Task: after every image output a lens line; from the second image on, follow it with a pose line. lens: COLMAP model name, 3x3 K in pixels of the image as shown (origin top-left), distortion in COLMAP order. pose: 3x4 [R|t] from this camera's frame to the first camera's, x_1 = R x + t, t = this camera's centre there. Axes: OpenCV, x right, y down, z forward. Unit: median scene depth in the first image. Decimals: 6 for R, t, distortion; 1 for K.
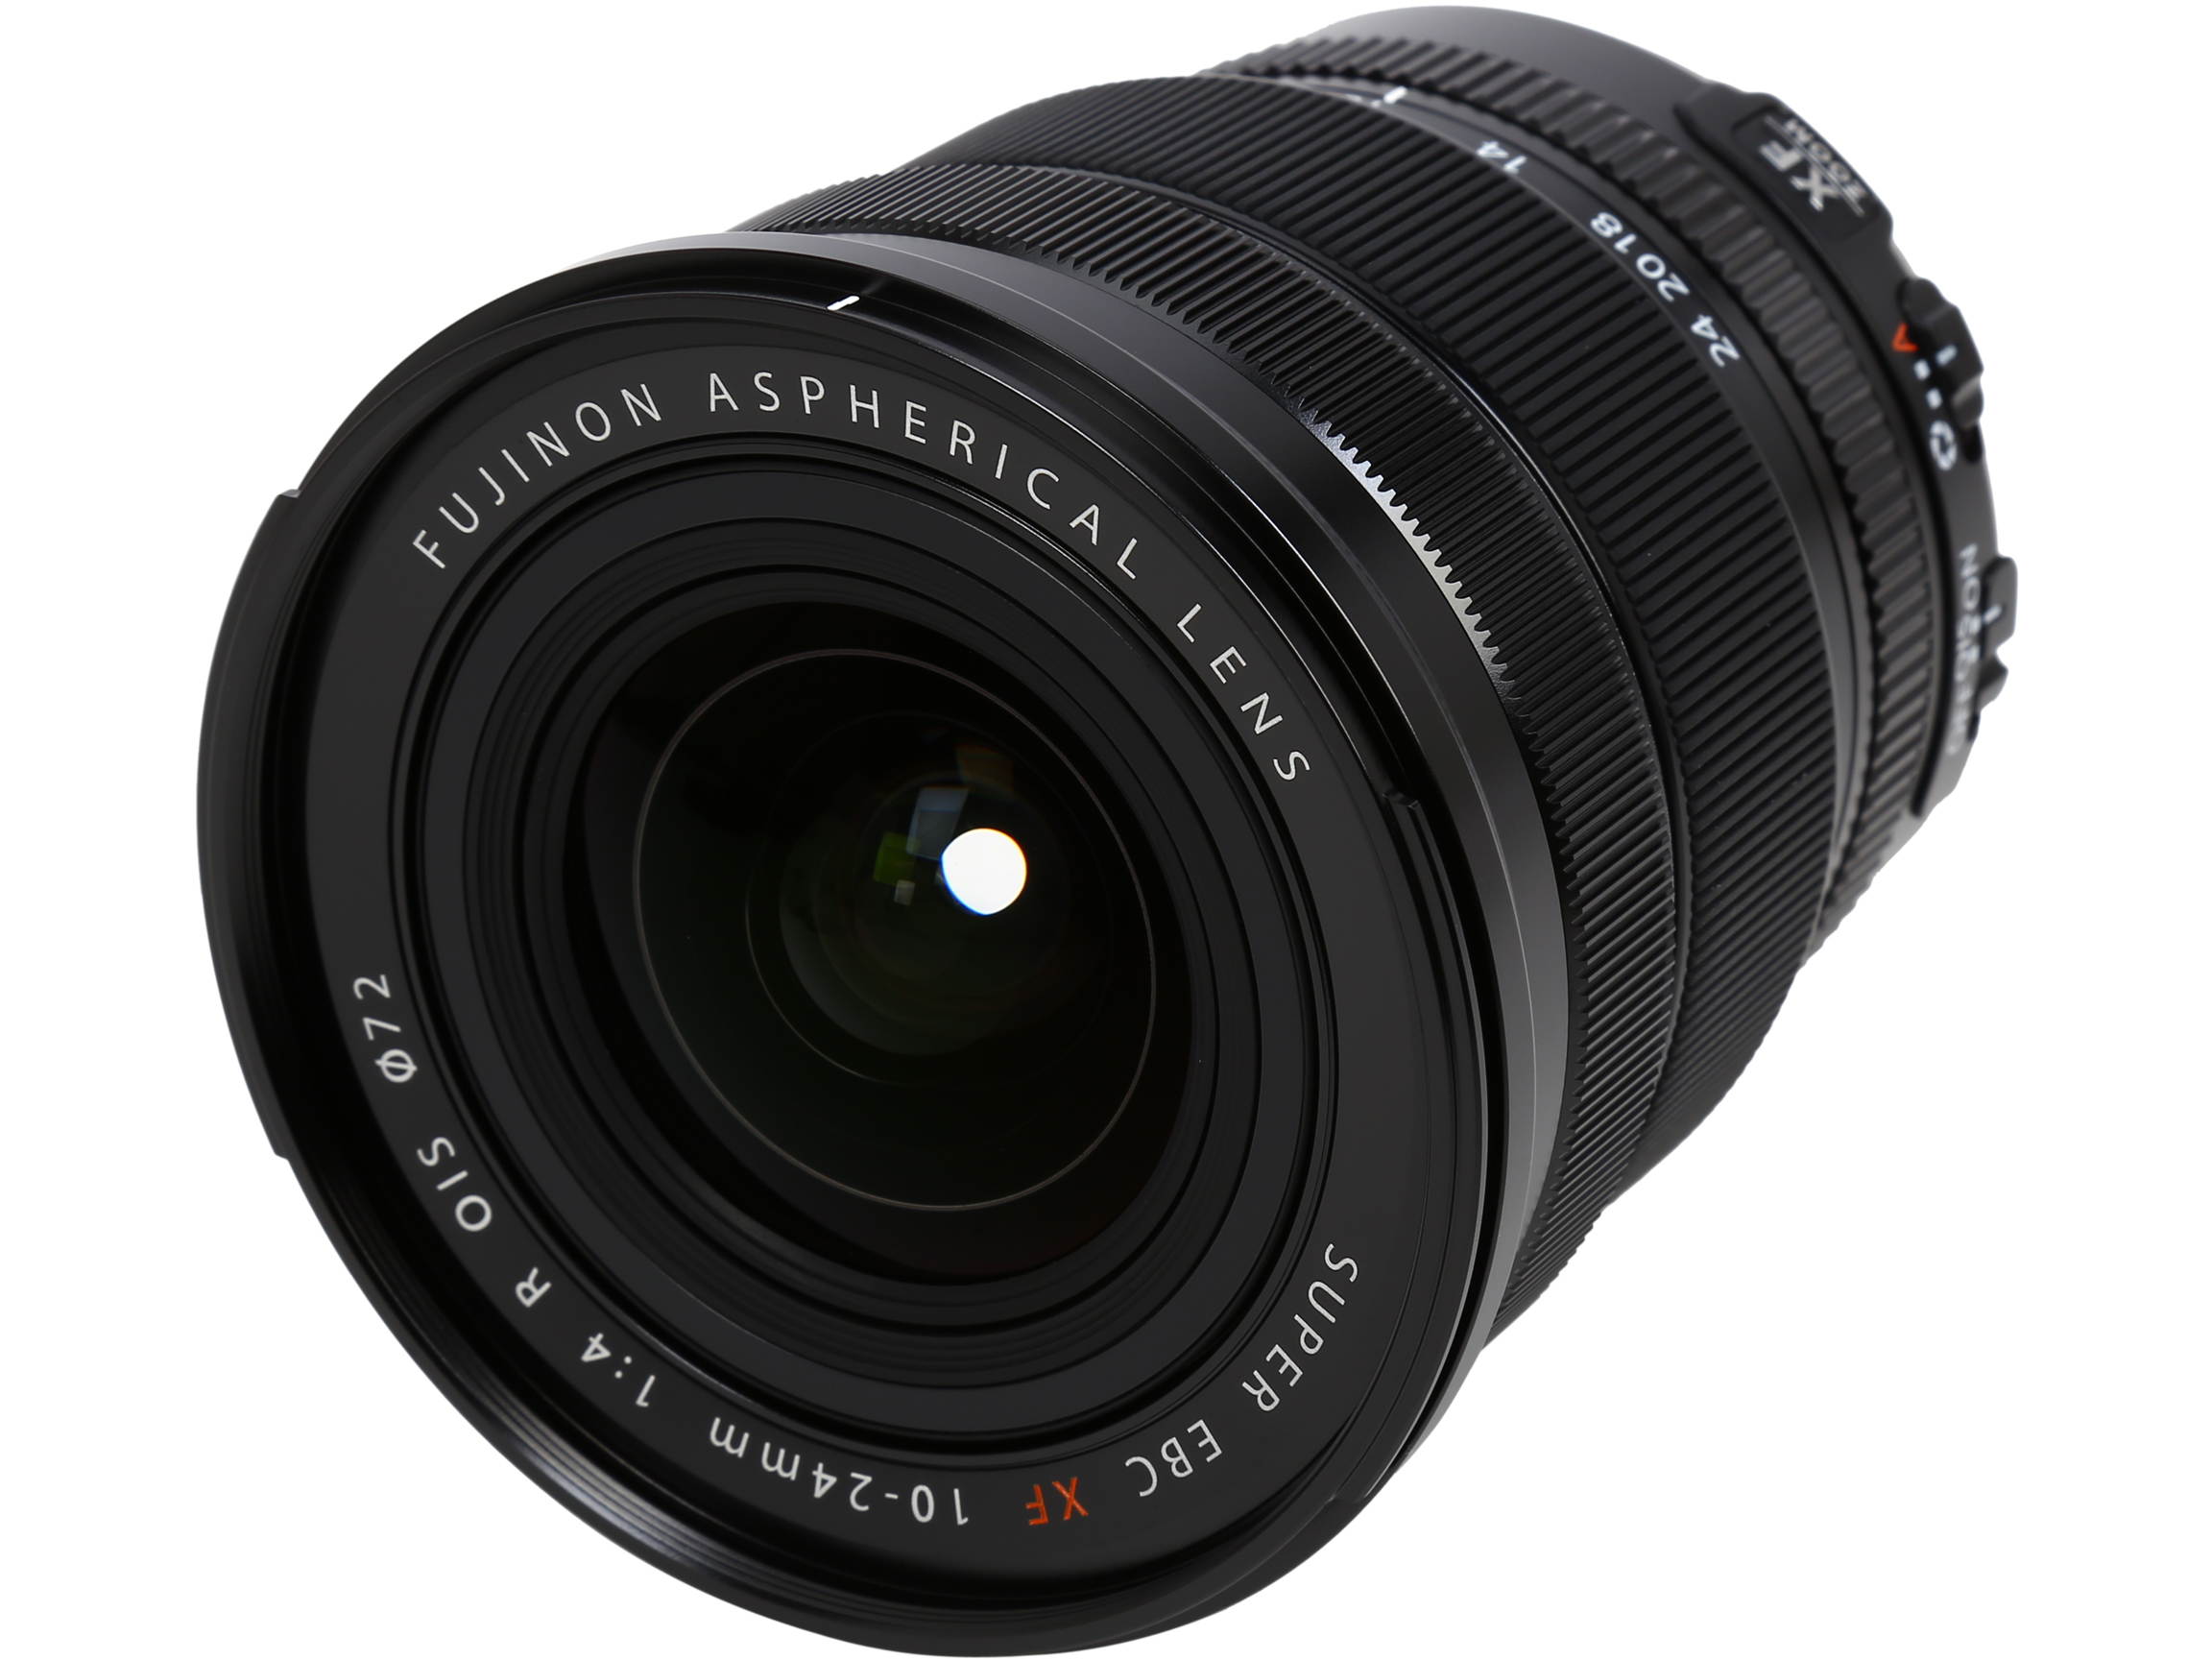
lens RADIAL K [[6505.9, 0, 1106.7], [0, 6505.9, 828.7], [0, 0, 1]] dist [-0.491431, 0.000000]
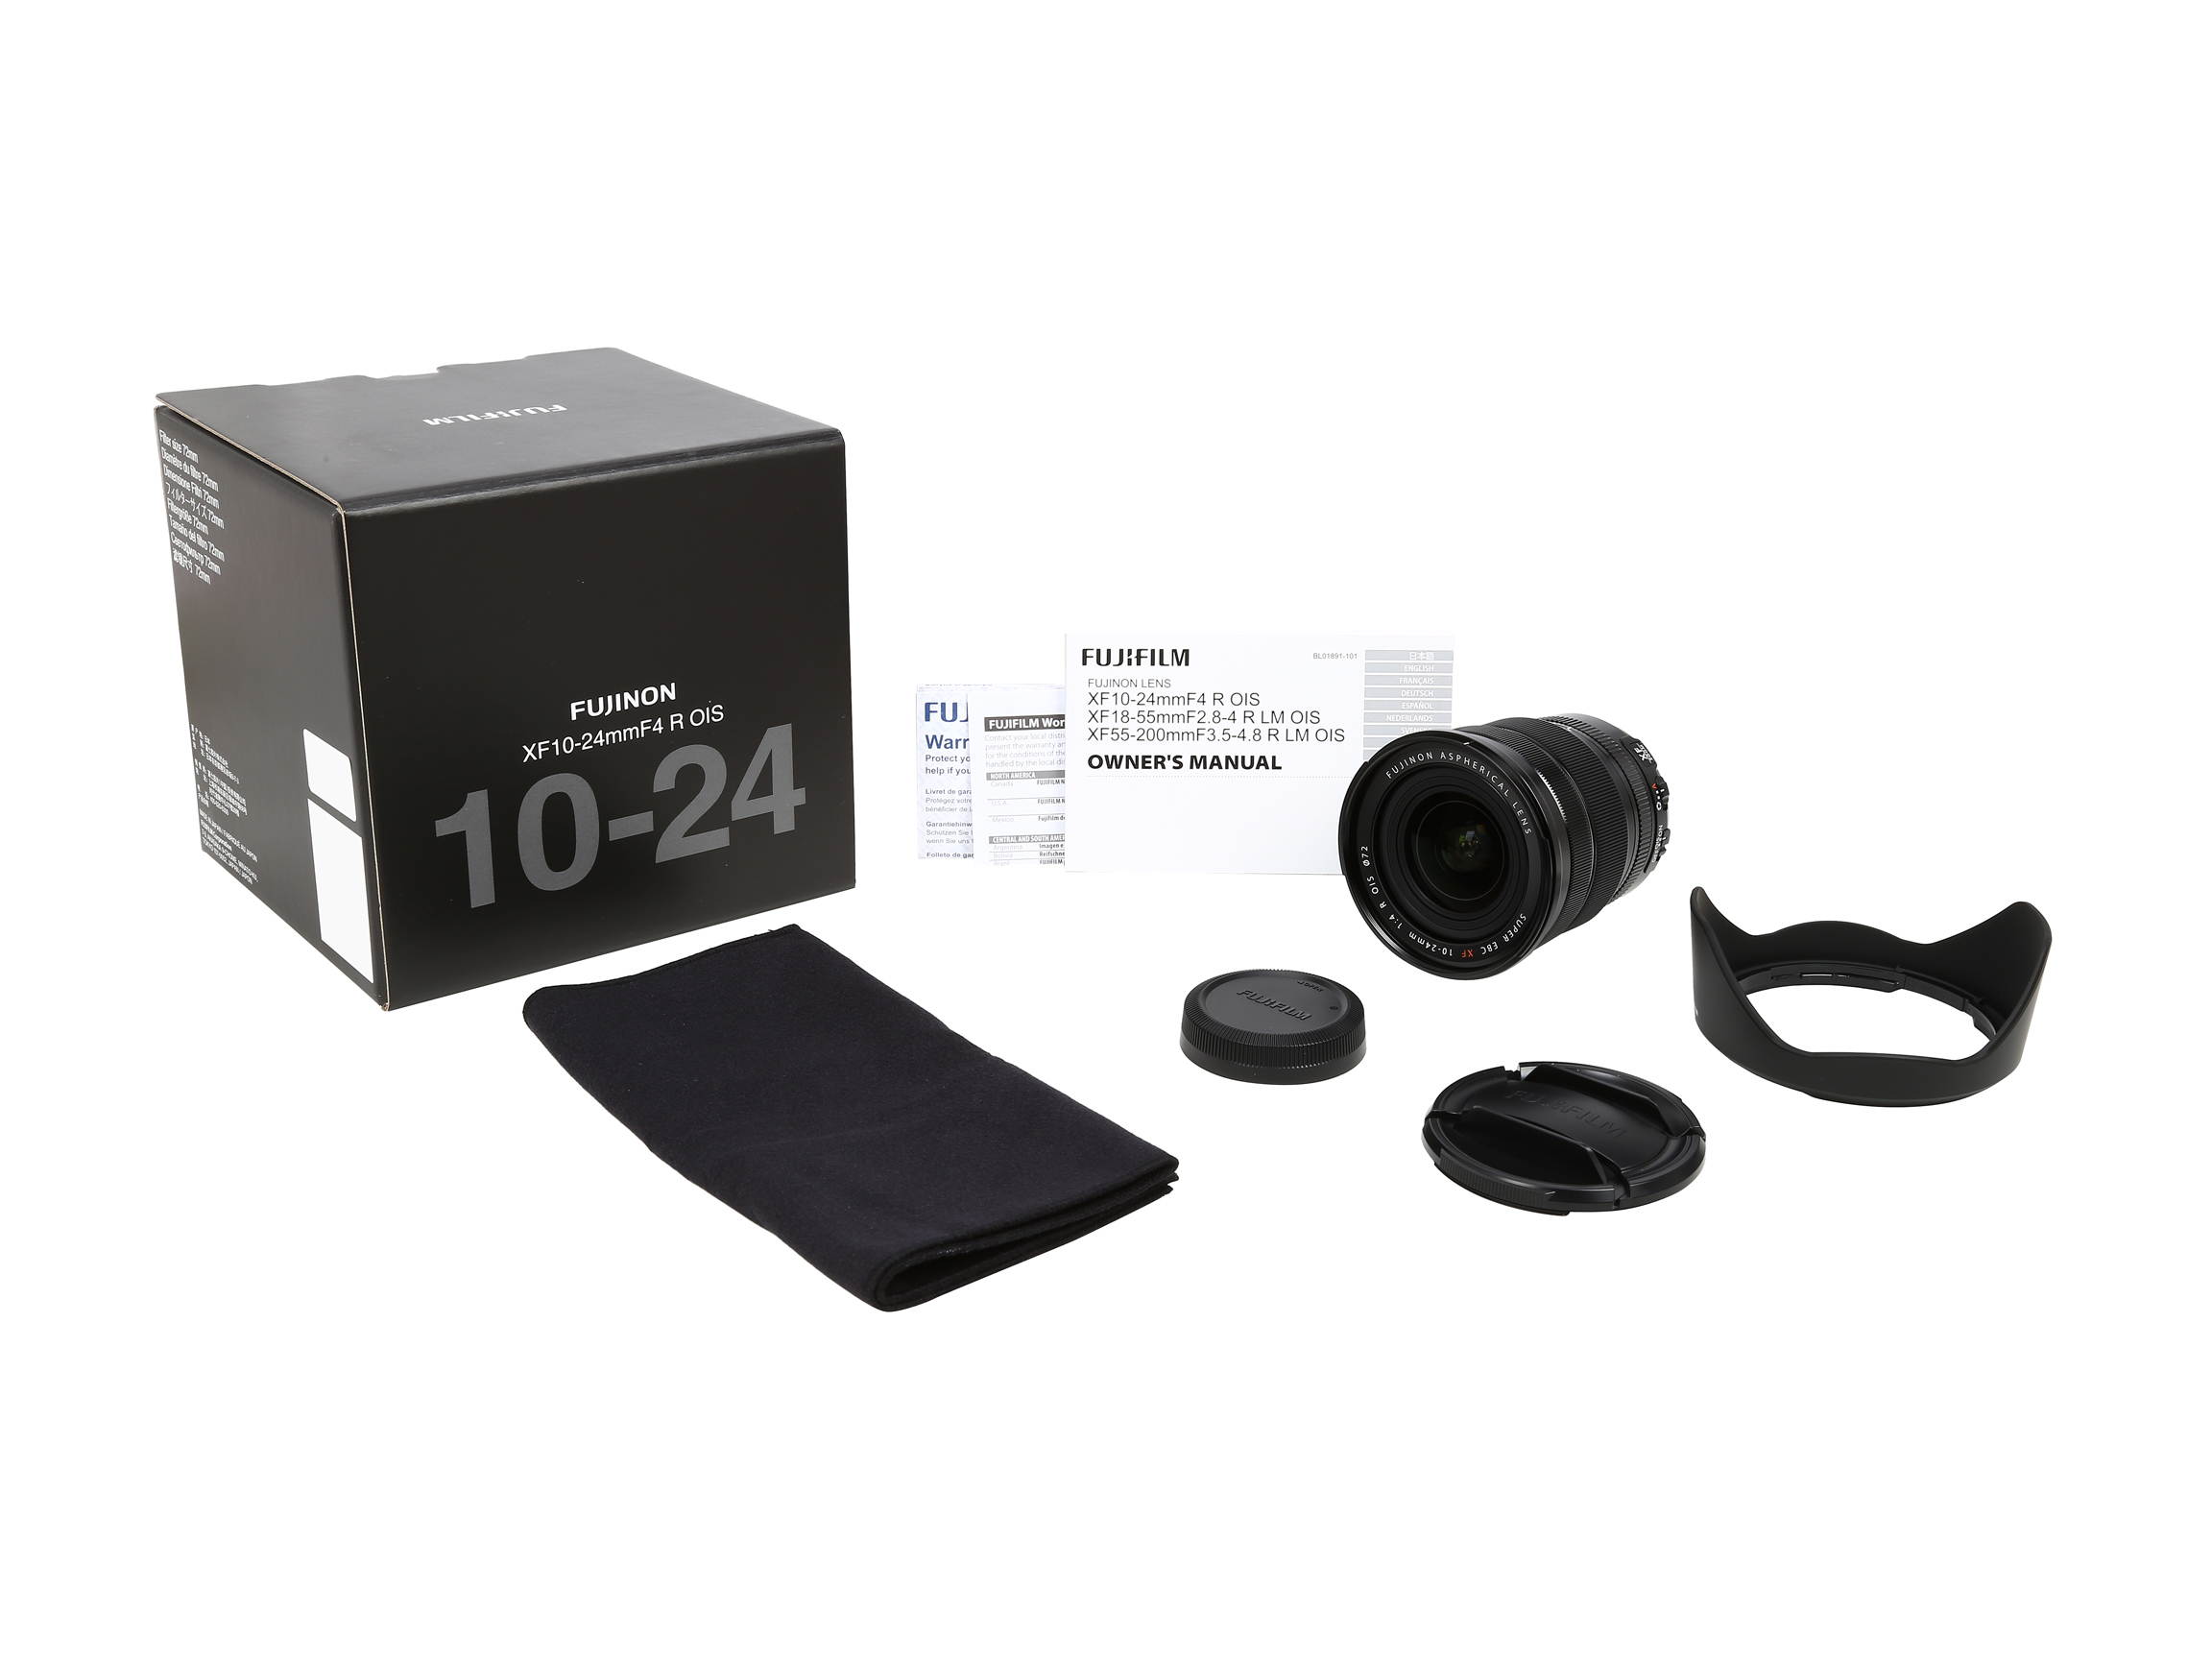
lens RADIAL K [[2934.7, 0, 1103.7], [0, 2934.7, 818.9], [0, 0, 1]] dist [0.018585, 0.000000]
pose [[0.972601, 0.164949, -0.163829, 0.086370], [-0.181151, 0.979387, -0.089359, 0.280775], [0.145712, 0.116588, 0.982433, -1.649228]]
